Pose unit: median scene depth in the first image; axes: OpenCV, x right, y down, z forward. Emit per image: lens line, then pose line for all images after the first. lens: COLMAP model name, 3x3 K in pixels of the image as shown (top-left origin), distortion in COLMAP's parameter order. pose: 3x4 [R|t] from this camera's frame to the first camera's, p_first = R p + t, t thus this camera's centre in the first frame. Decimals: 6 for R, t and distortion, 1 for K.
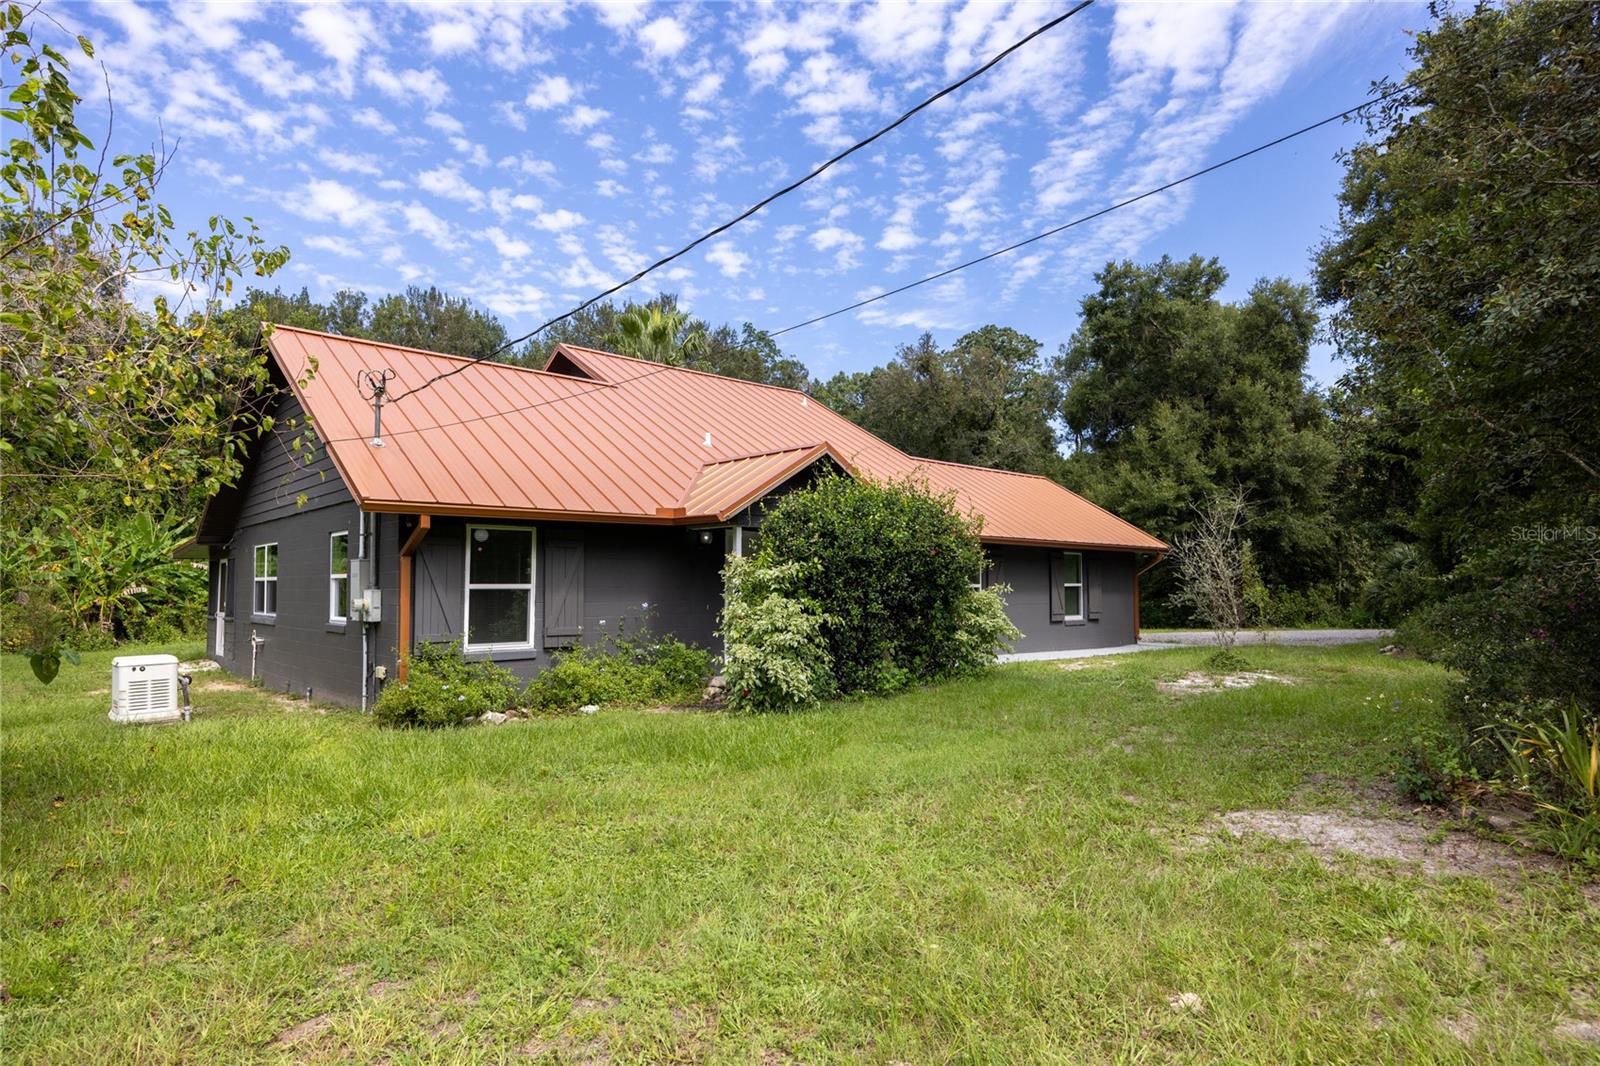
lens RADIAL K [[884.0, 0, 800.0], [0, 884.0, 533.0], [0, 0, 1]] dist [-0.002276, -0.010491]
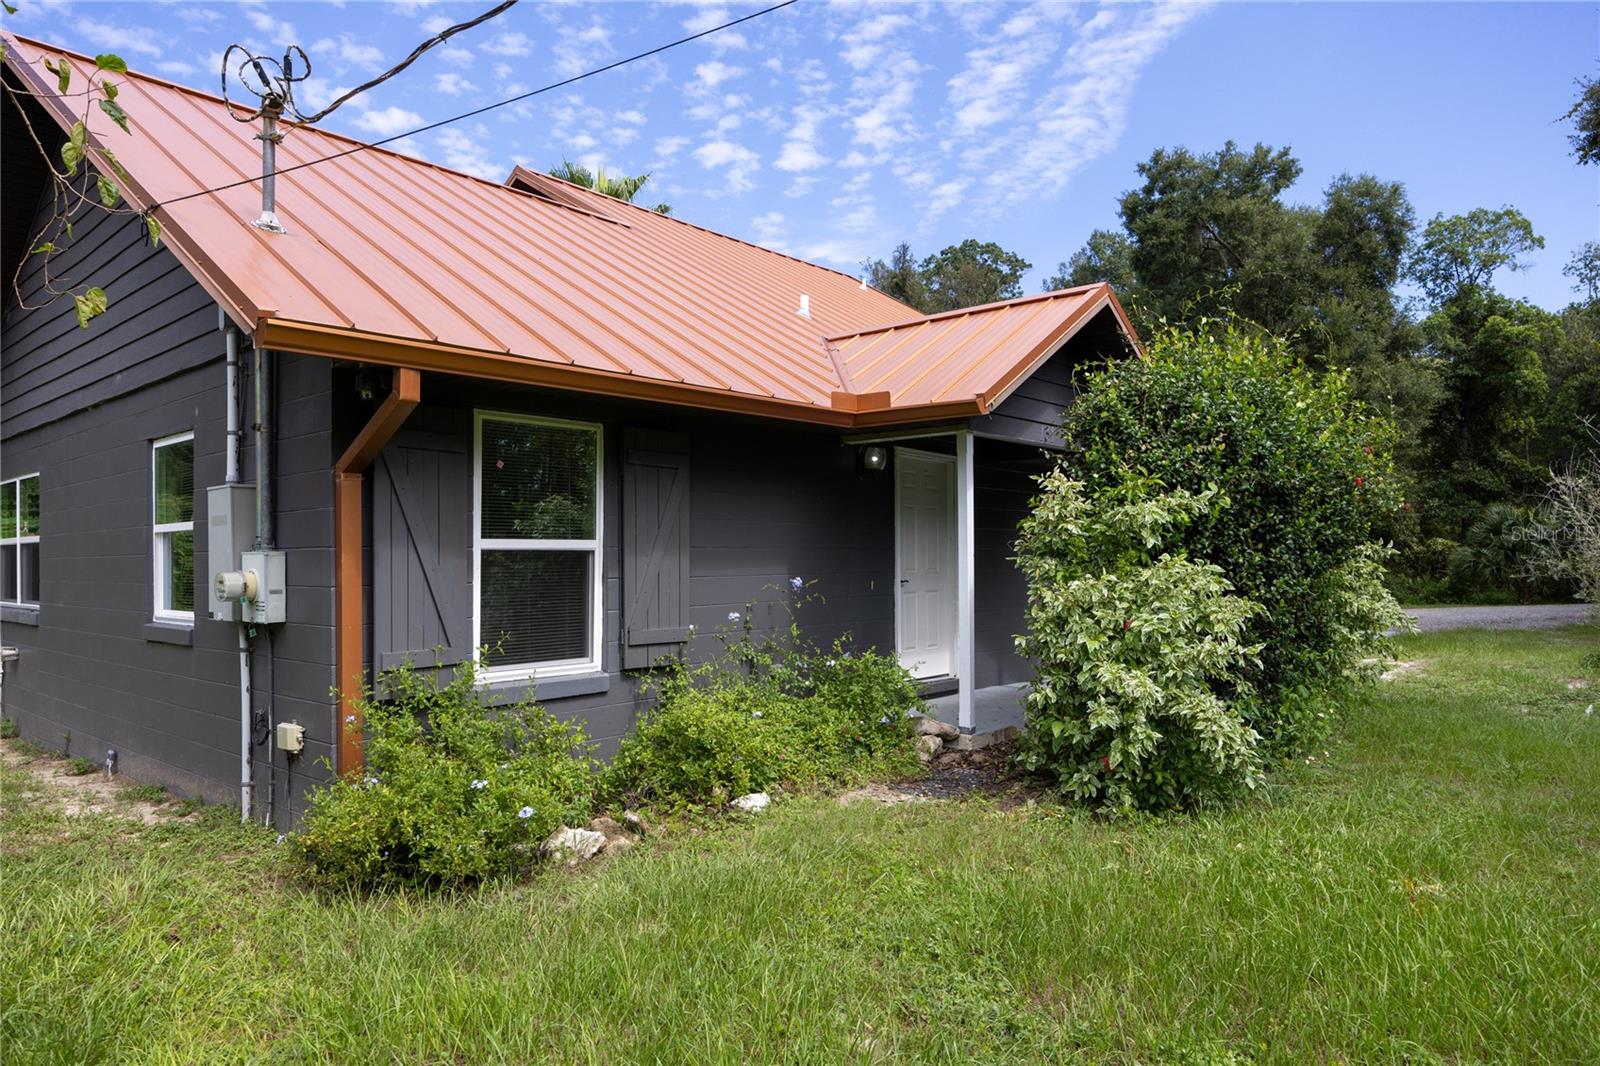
lens RADIAL K [[1012.2, 0, 800.0], [0, 1012.2, 533.0], [0, 0, 1]] dist [-0.013259, -0.000166]
pose [[0.994076, -0.002631, 0.108657, -0.220290], [-0.000911, 0.999470, 0.032535, 0.031073], [-0.108685, -0.032441, 0.993547, 0.378287]]
